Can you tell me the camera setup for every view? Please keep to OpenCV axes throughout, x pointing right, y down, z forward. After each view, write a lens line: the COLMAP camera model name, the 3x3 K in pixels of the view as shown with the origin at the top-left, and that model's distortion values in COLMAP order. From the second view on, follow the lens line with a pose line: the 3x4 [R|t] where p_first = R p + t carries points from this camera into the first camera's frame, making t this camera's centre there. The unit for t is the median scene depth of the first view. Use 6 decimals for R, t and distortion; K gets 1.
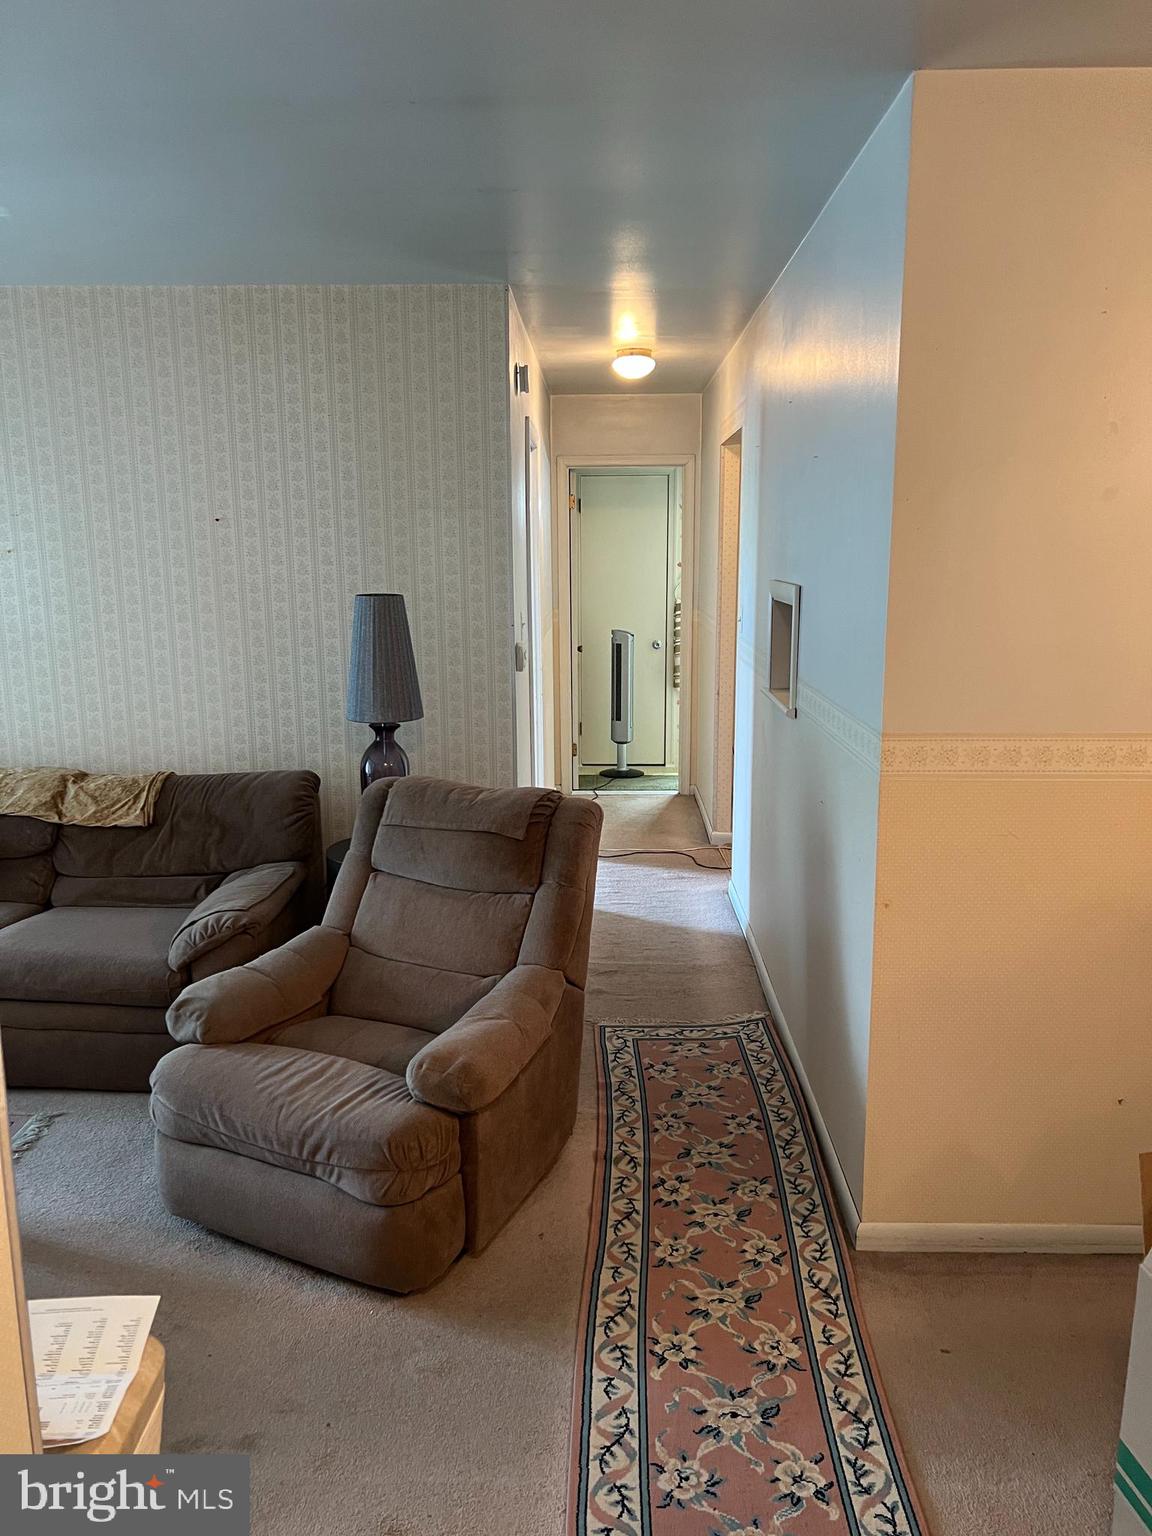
lens RADIAL K [[1153.8, 0, 580.5], [0, 1153.8, 777.7], [0, 0, 1]] dist [0.043270, -0.053559]
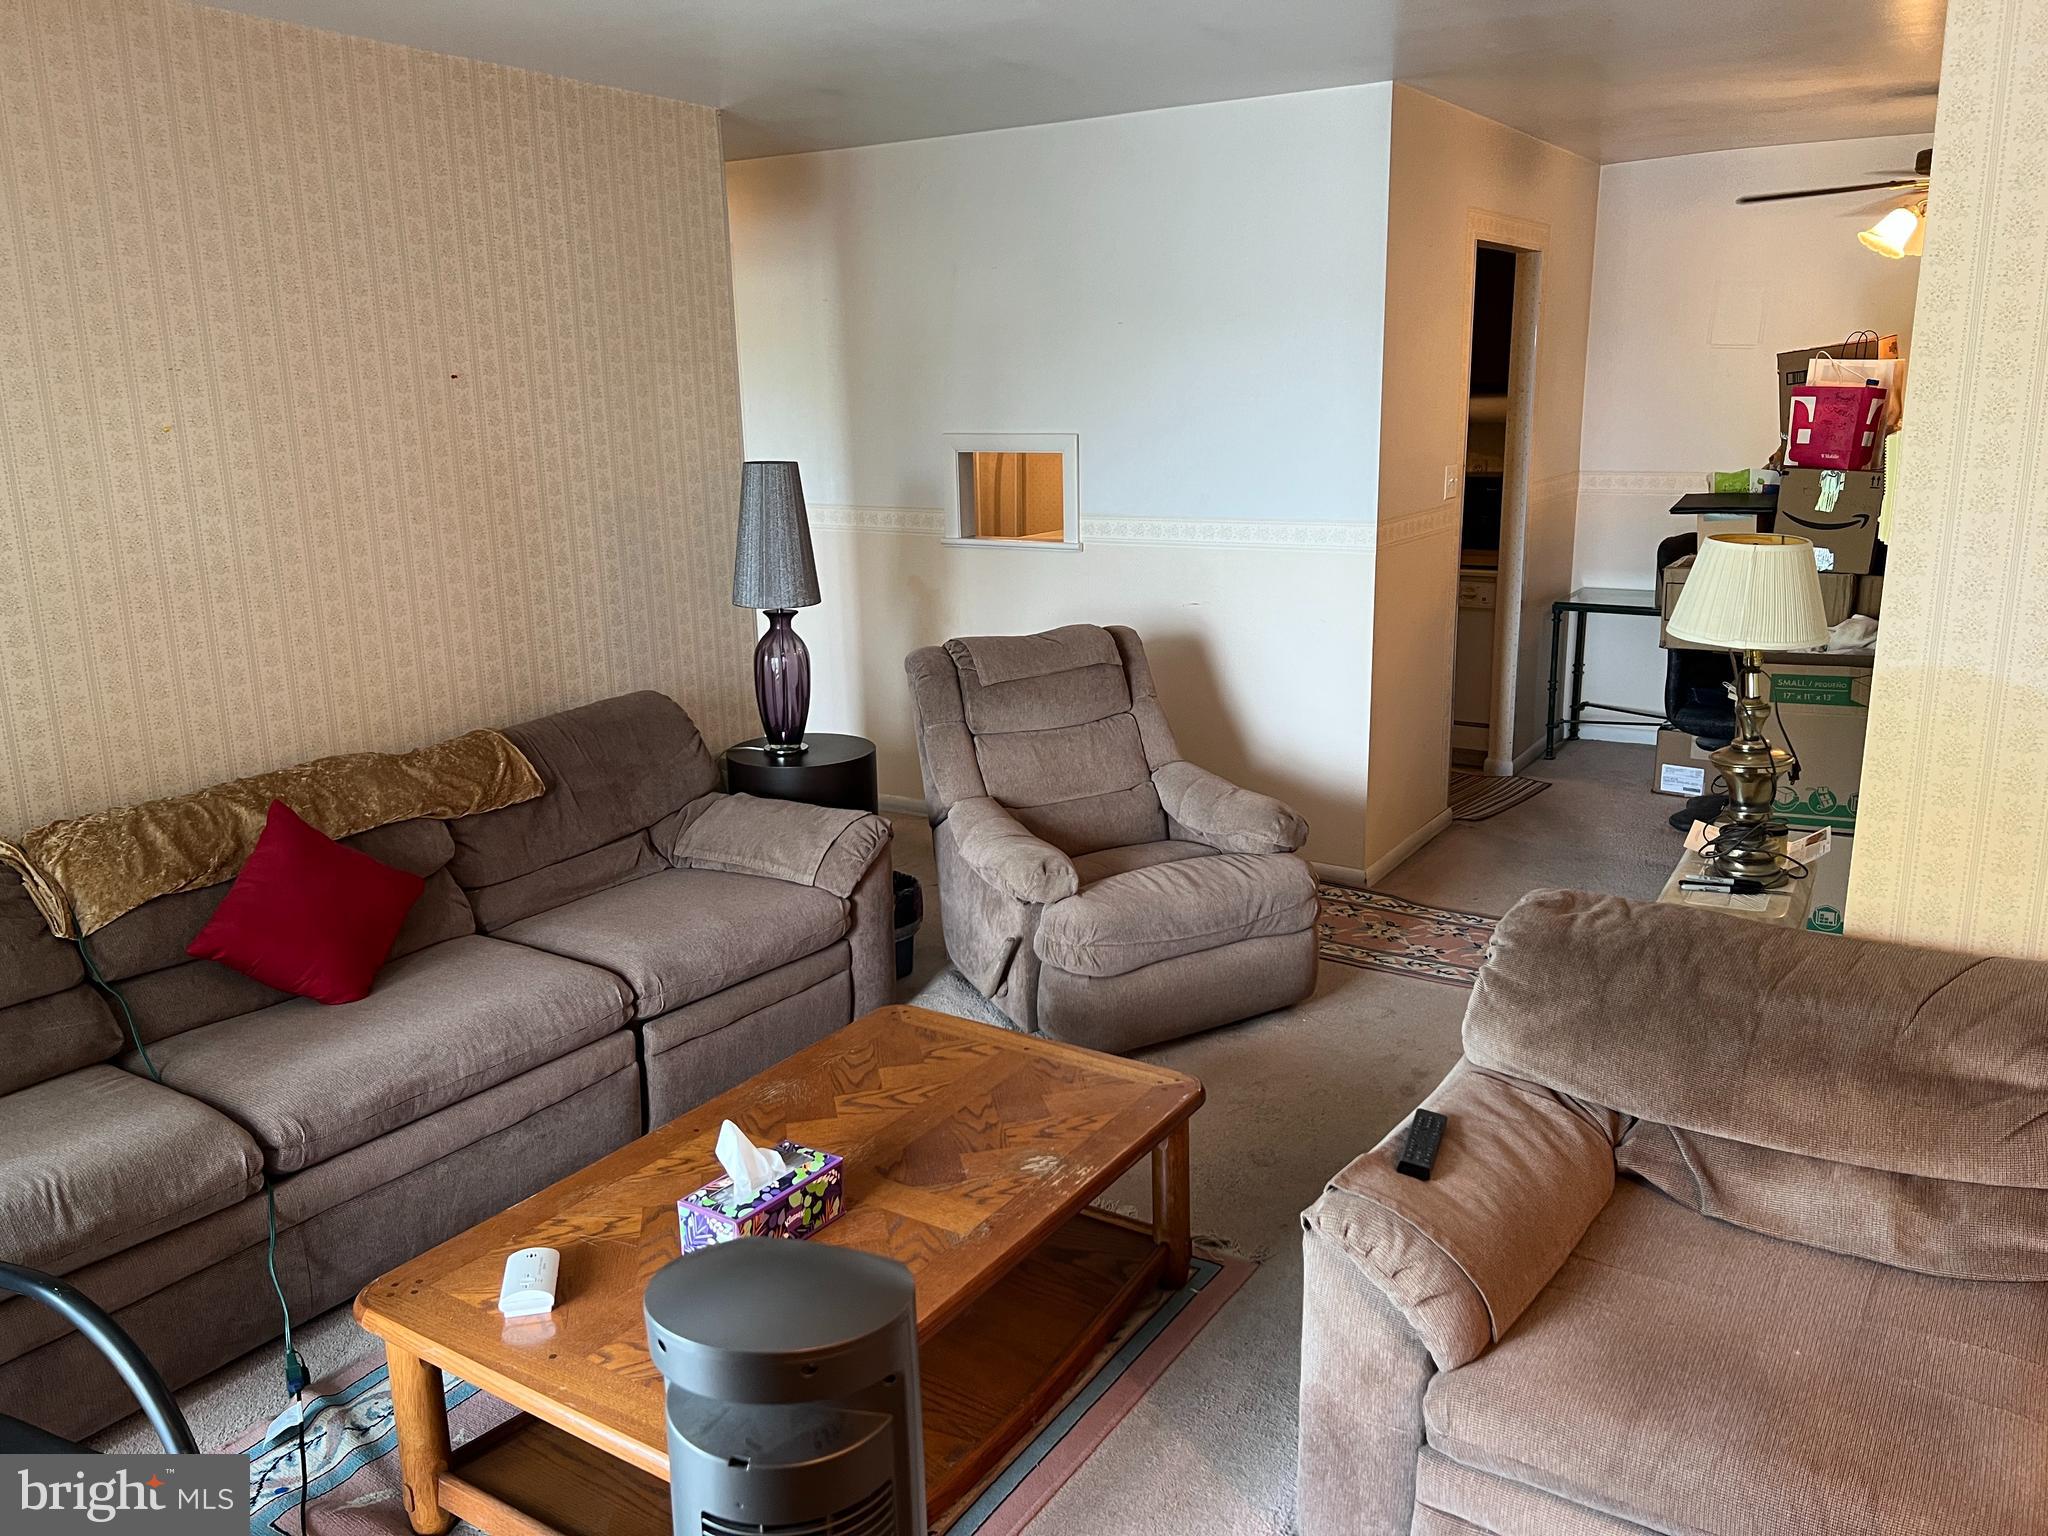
lens RADIAL K [[1538.3, 0, 1019.7], [0, 1538.3, 766.6], [0, 0, 1]] dist [0.043270, -0.053559]
pose [[0.518315, -0.210354, 0.828915, -1.015368], [0.189444, 0.973437, 0.128571, -0.043912], [-0.833943, 0.090392, 0.544397, 0.206898]]
